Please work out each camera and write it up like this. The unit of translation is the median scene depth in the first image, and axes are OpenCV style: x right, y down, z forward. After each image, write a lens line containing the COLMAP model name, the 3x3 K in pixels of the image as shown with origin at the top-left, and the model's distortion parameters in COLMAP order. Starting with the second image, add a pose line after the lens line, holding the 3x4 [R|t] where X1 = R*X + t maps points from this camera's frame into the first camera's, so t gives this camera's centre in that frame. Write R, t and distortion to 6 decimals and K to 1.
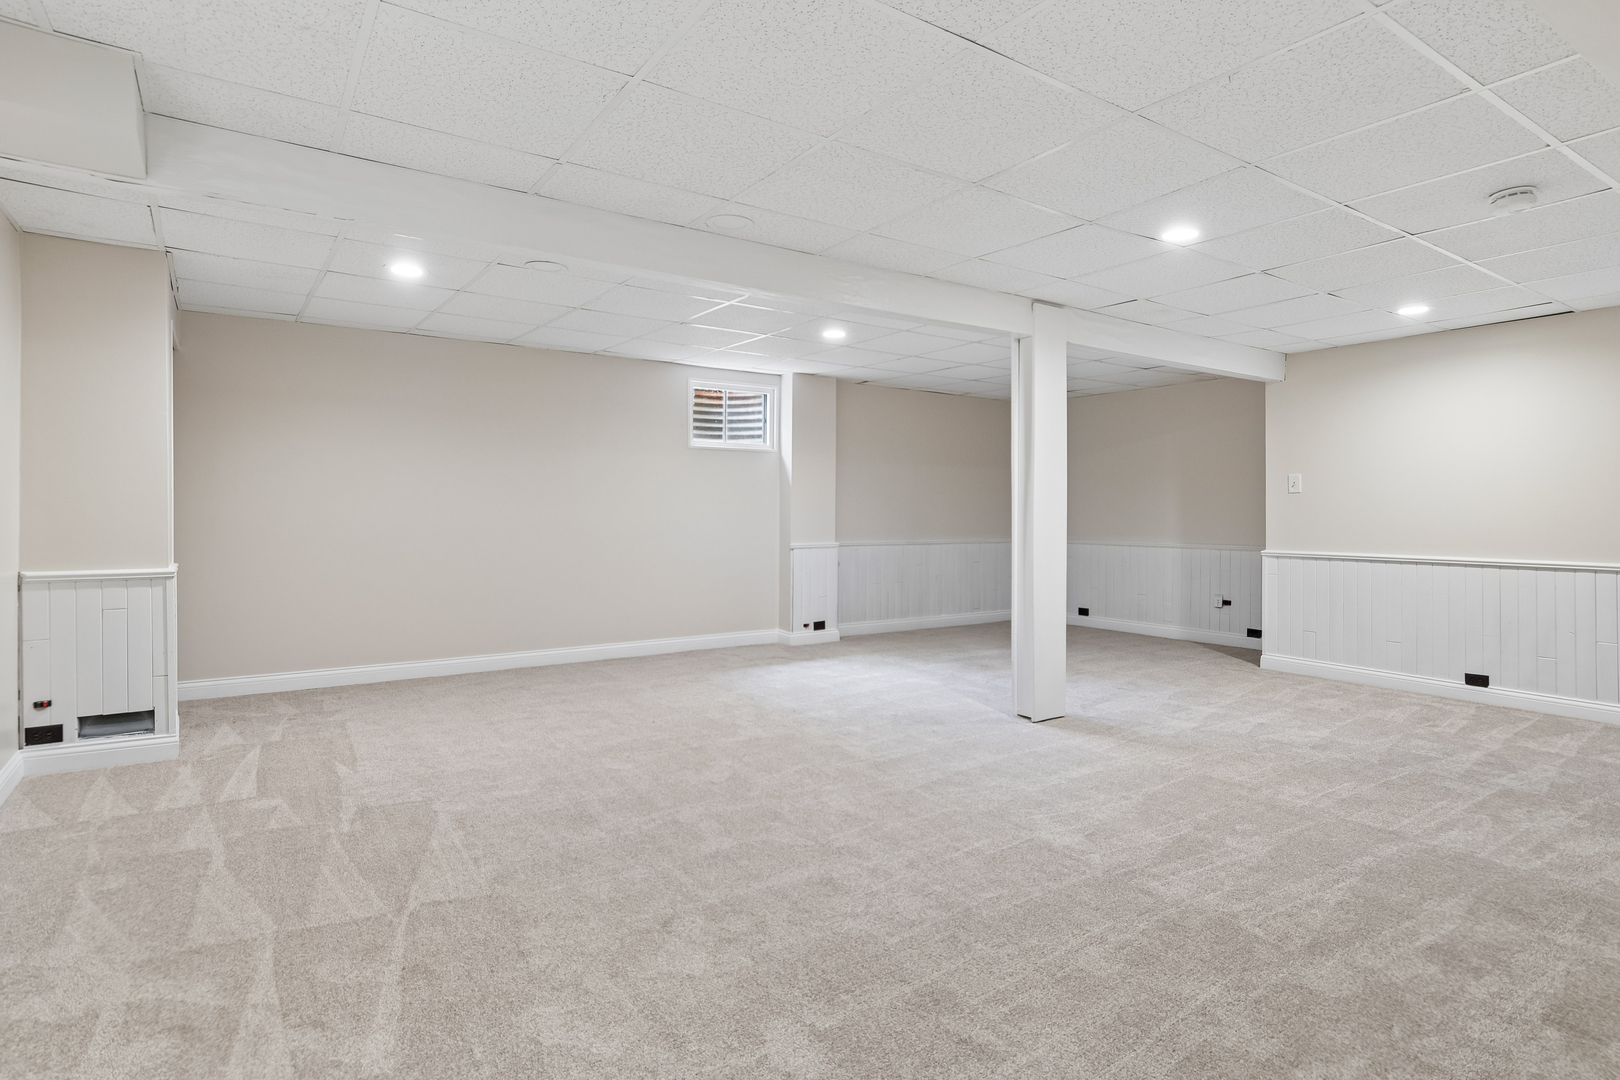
lens RADIAL K [[853.5, 0, 805.0], [0, 853.5, 512.6], [0, 0, 1]] dist [0.015966, -0.015876]
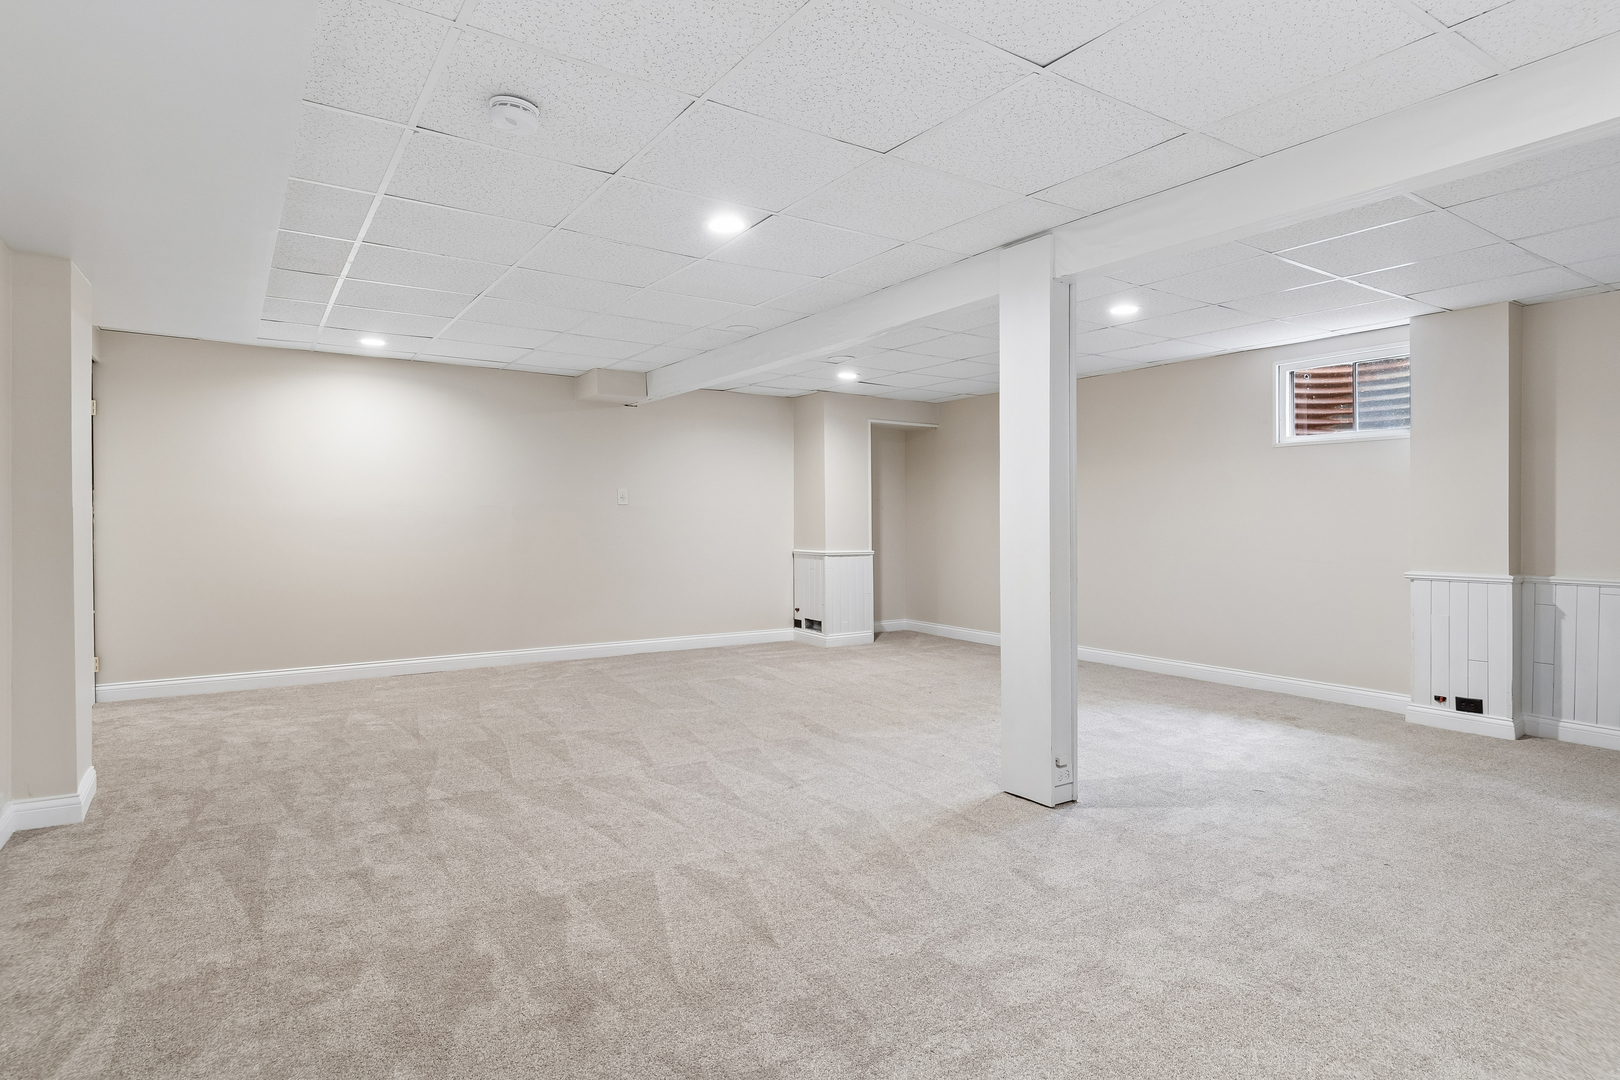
lens RADIAL K [[853.5, 0, 805.0], [0, 853.5, 512.6], [0, 0, 1]] dist [0.015966, -0.015876]
pose [[-0.006275, -0.011372, -0.999916, 1.301455], [-0.004497, 0.999926, -0.011344, -0.003254], [0.999970, 0.004425, -0.006326, 1.004959]]
